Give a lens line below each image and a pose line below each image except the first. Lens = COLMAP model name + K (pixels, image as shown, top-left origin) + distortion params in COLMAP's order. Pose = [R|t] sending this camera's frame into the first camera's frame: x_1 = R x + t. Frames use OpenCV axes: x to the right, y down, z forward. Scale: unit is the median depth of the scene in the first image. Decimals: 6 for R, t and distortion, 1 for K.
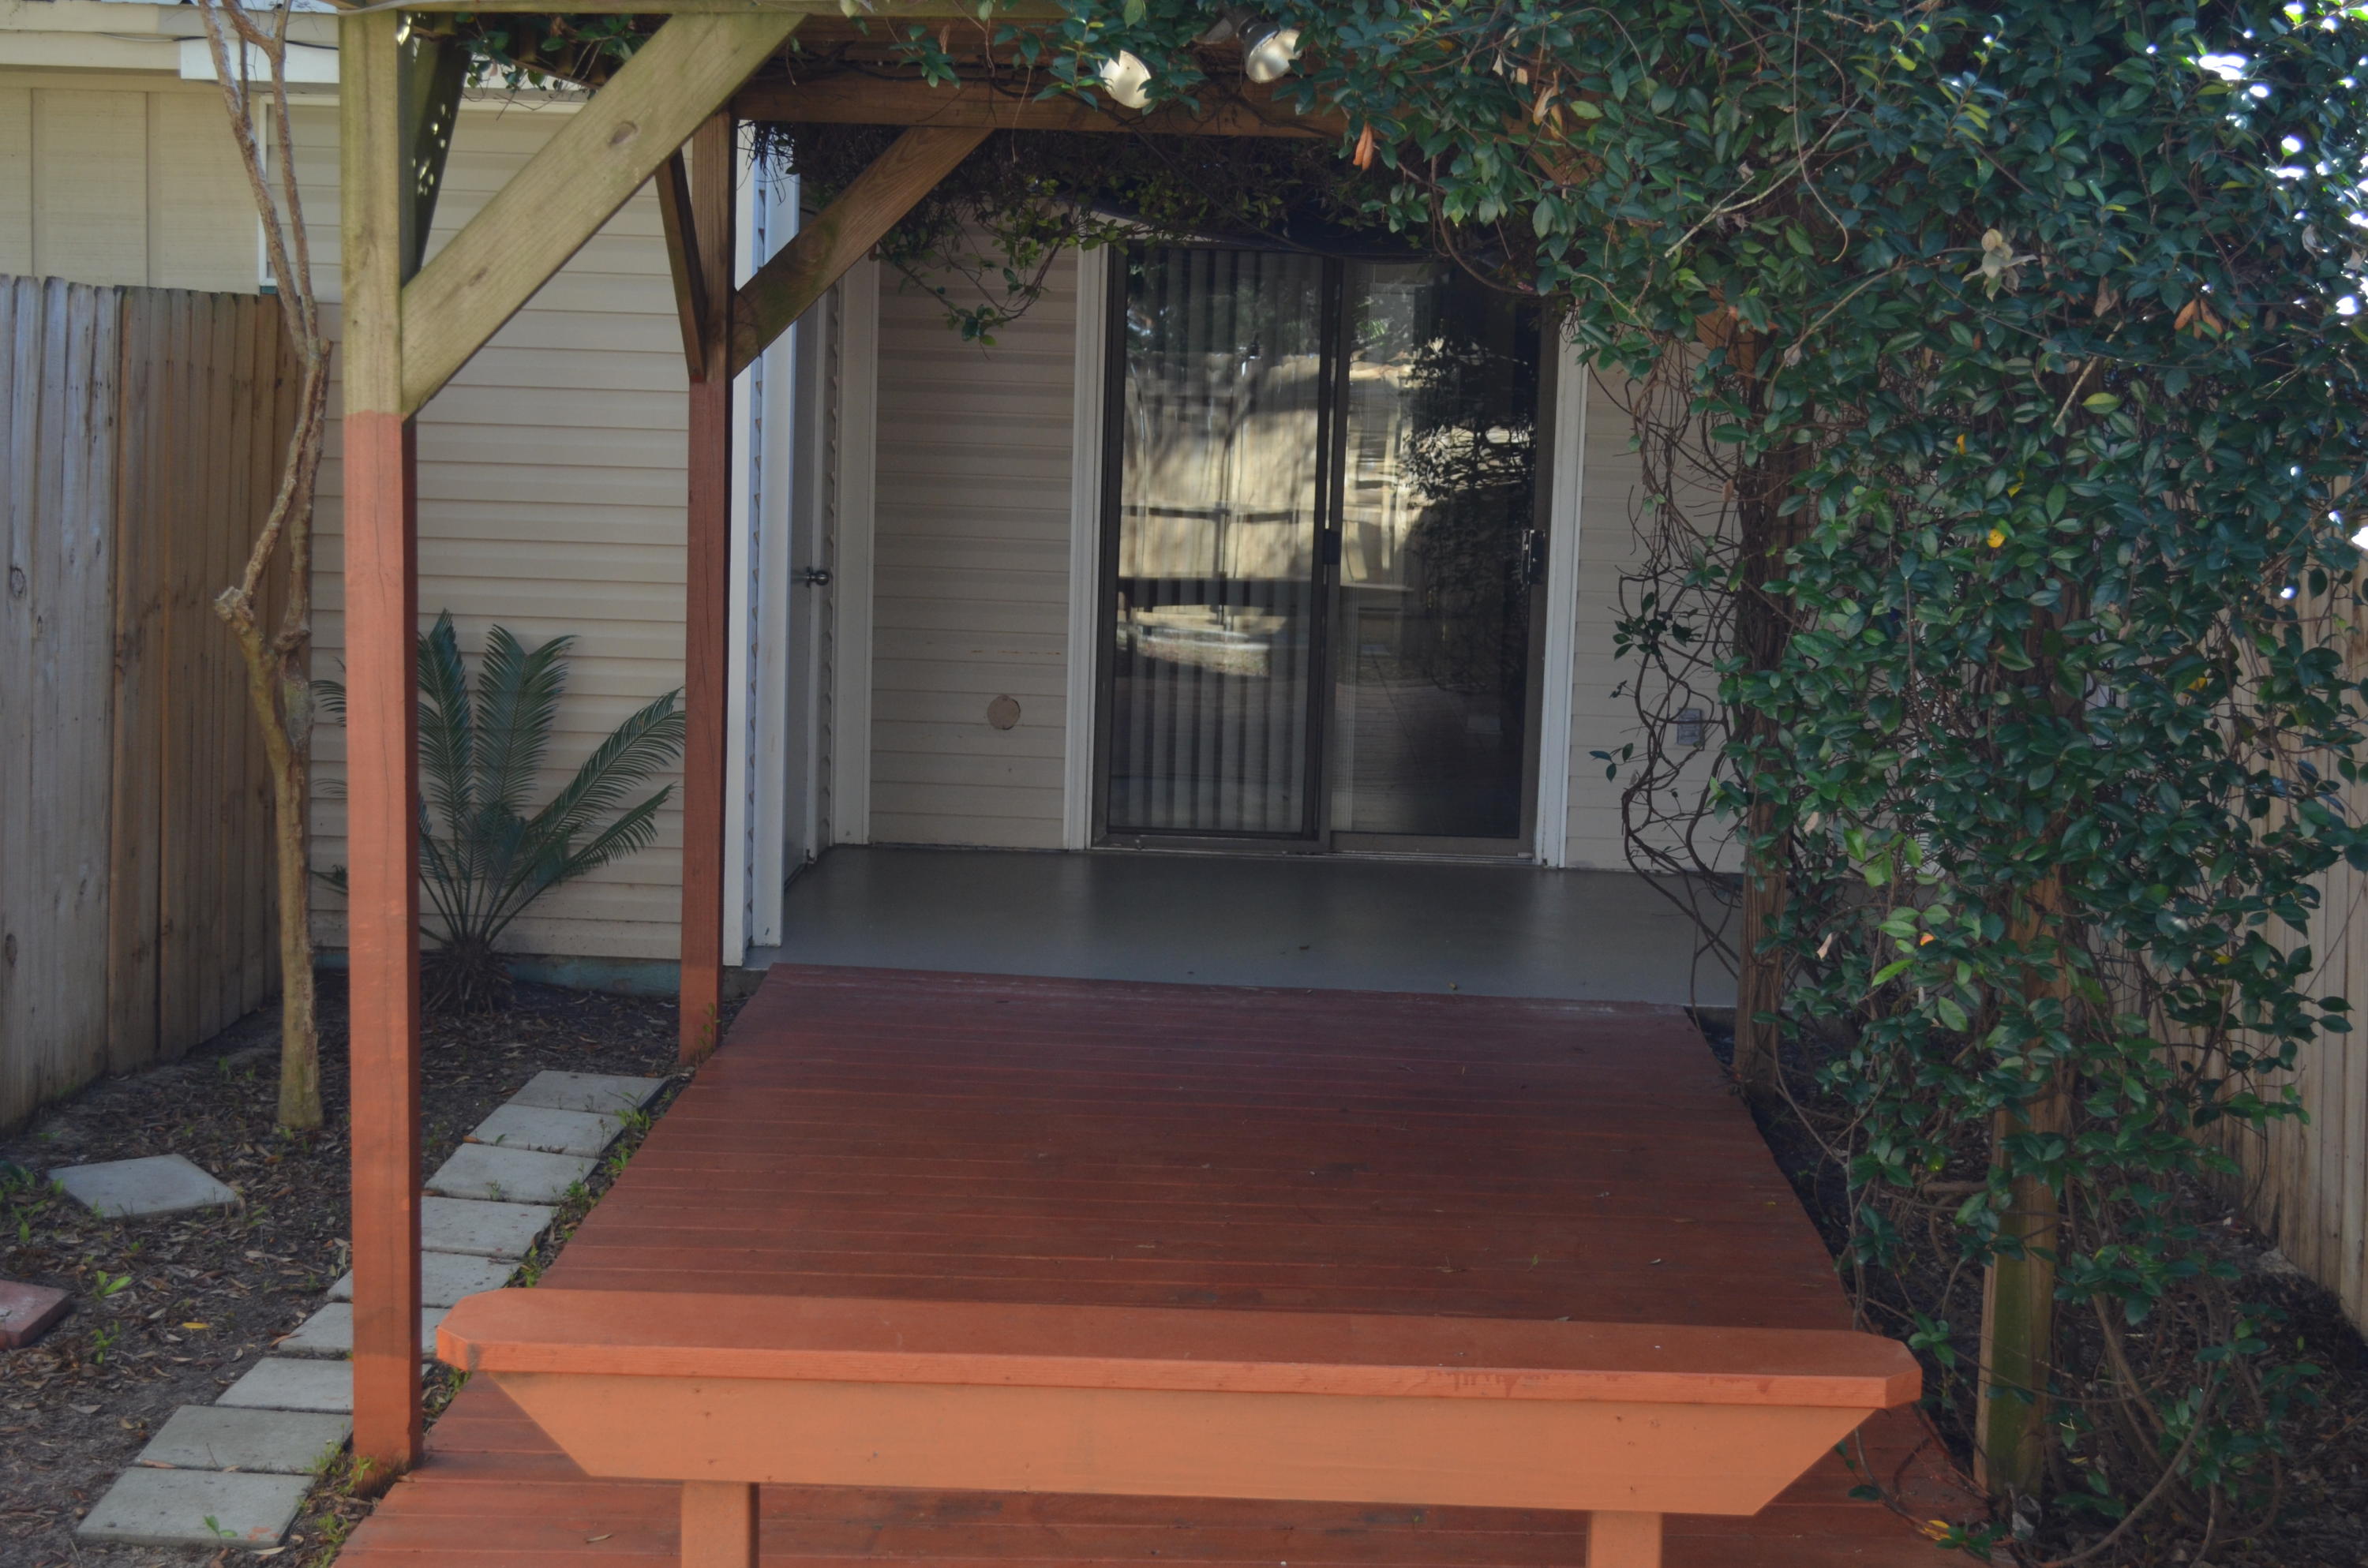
lens RADIAL K [[3430.9, 0, 1184.4], [0, 3430.9, 796.7], [0, 0, 1]] dist [-0.011142, 0.000000]
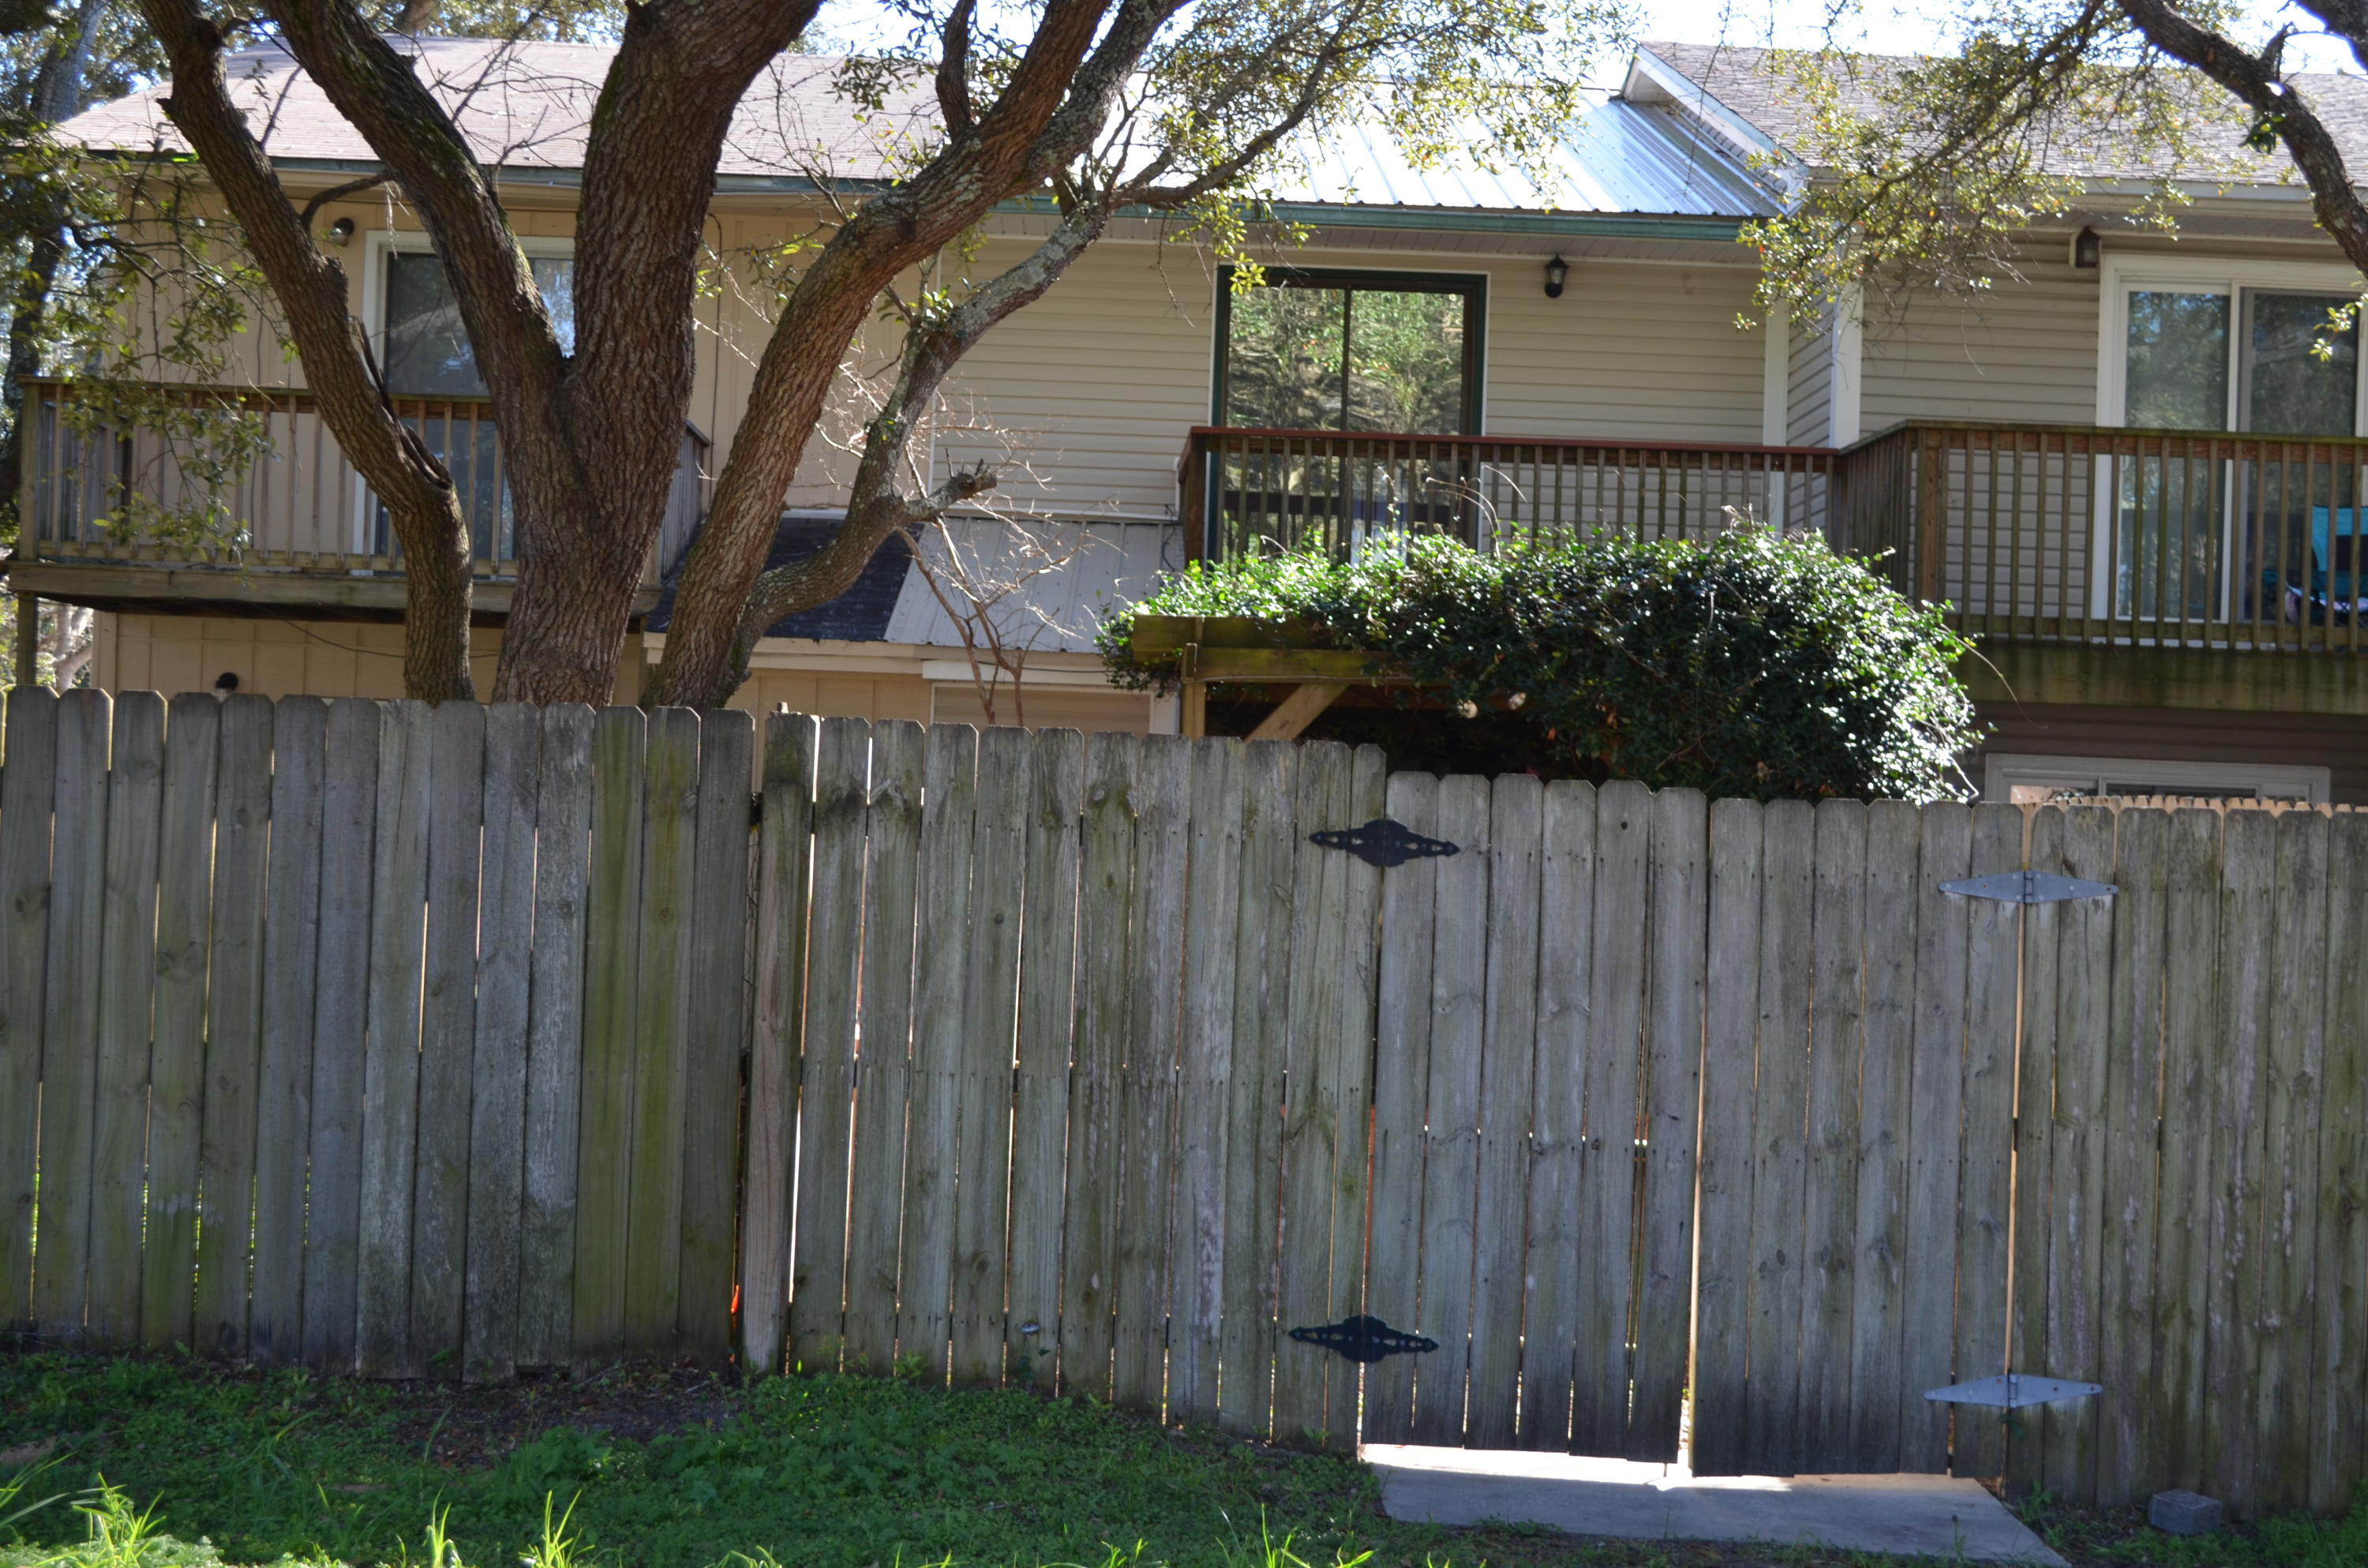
lens RADIAL K [[3430.9, 0, 1185.2], [0, 3430.9, 786.6], [0, 0, 1]] dist [-0.011142, 0.000000]
pose [[0.999010, 0.002641, 0.044400, -0.400940], [0.003719, 0.989779, -0.142561, 0.282232], [-0.044322, 0.142585, 0.988790, -1.937943]]
